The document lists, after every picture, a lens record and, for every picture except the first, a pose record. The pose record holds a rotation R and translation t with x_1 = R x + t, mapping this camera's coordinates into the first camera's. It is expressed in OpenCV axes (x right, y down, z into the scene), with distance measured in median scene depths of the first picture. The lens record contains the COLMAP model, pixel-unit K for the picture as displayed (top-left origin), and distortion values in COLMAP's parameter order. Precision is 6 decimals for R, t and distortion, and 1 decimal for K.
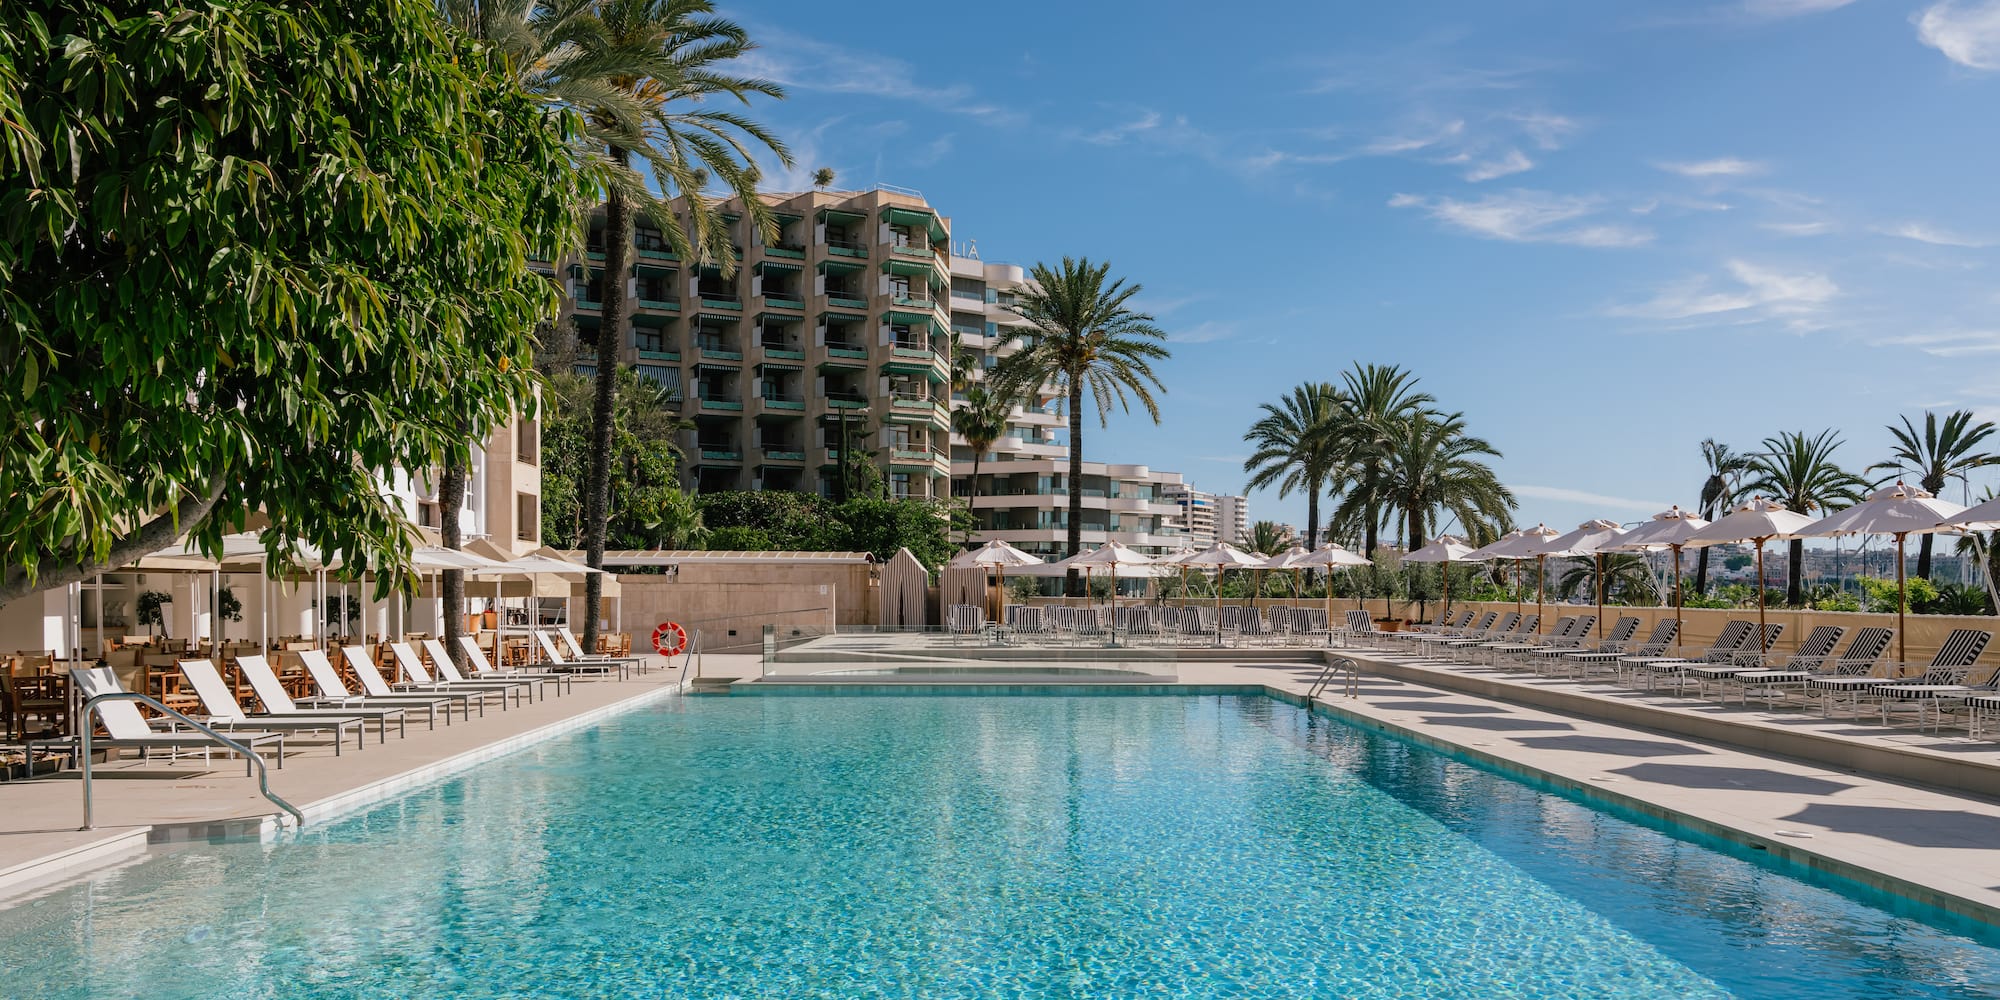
lens RADIAL K [[4758.1, 0, 1000.0], [0, 4758.1, 500.0], [0, 0, 1]] dist [0.035567, -0.023935]
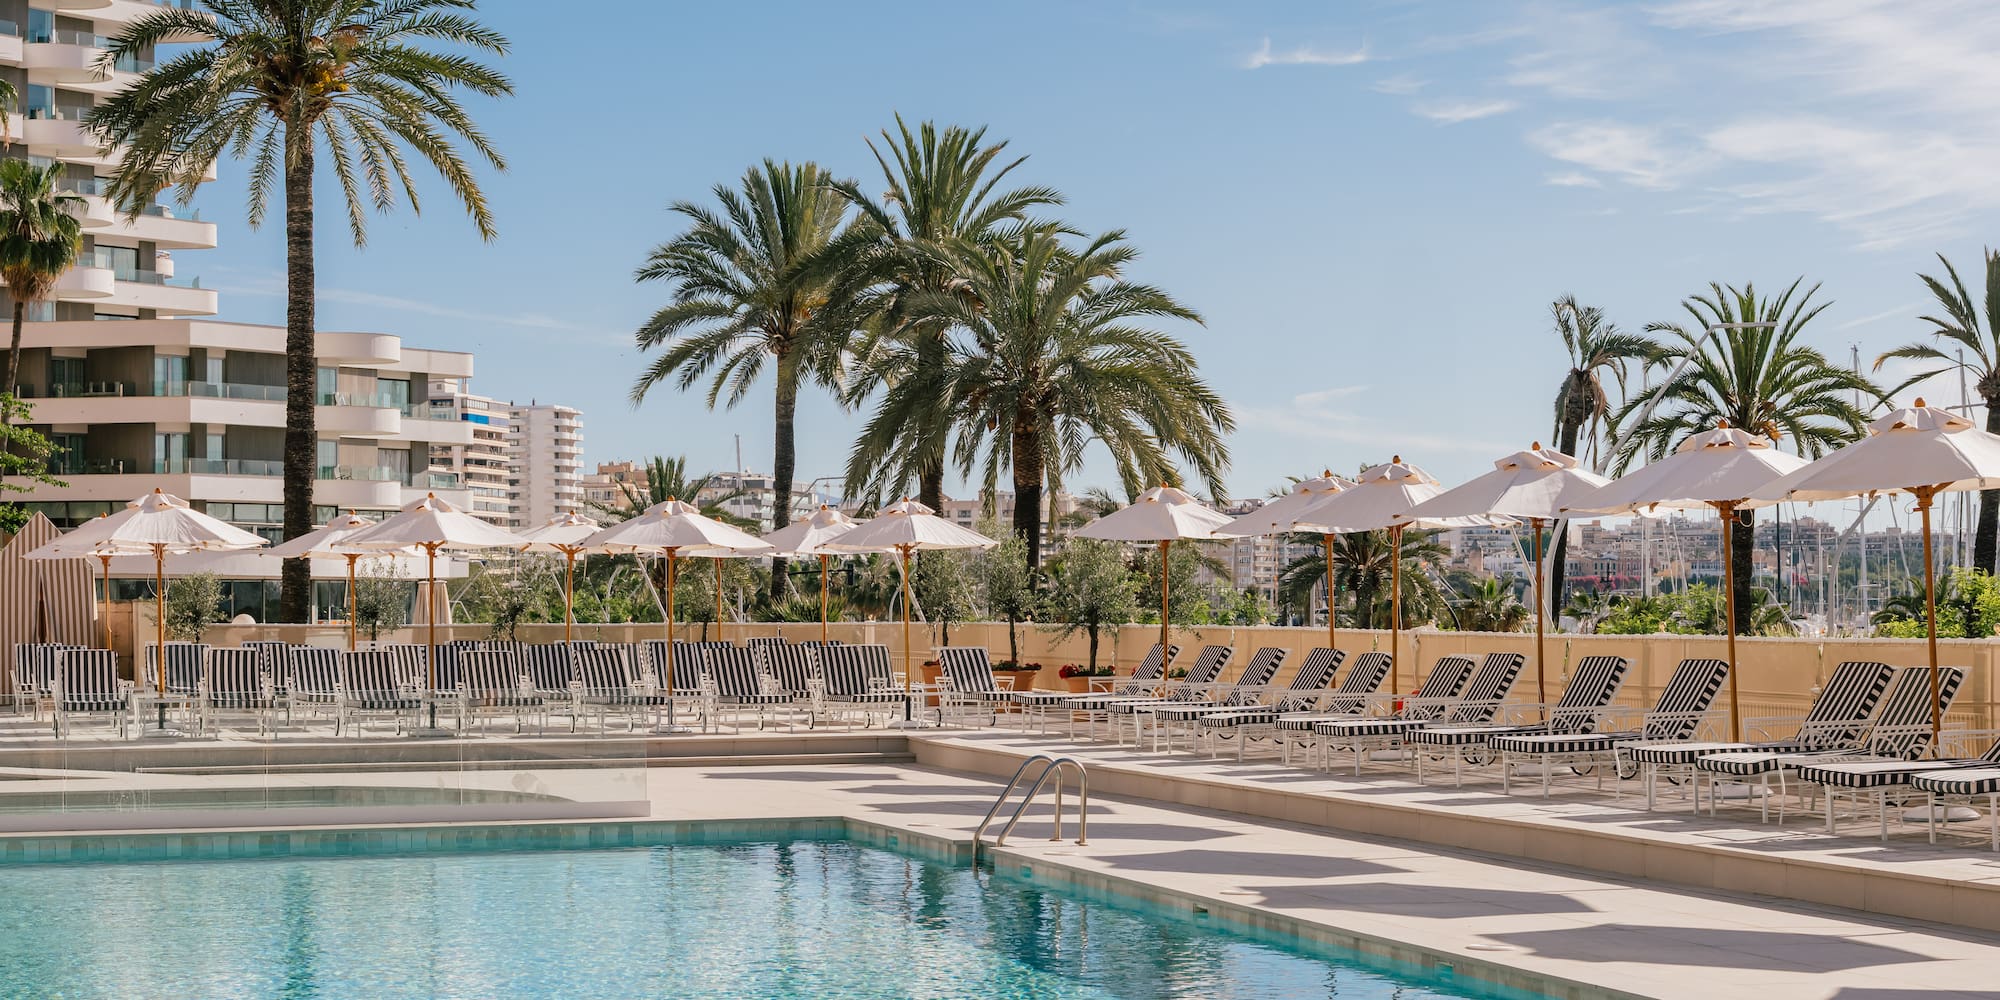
lens RADIAL K [[4758.1, 0, 1000.0], [0, 4758.1, 500.0], [0, 0, 1]] dist [0.035567, -0.023935]
pose [[0.877118, 0.003773, 0.480260, -0.141912], [-0.002598, 0.999992, -0.003110, 0.010173], [-0.480268, 0.001480, 0.877121, 0.585720]]
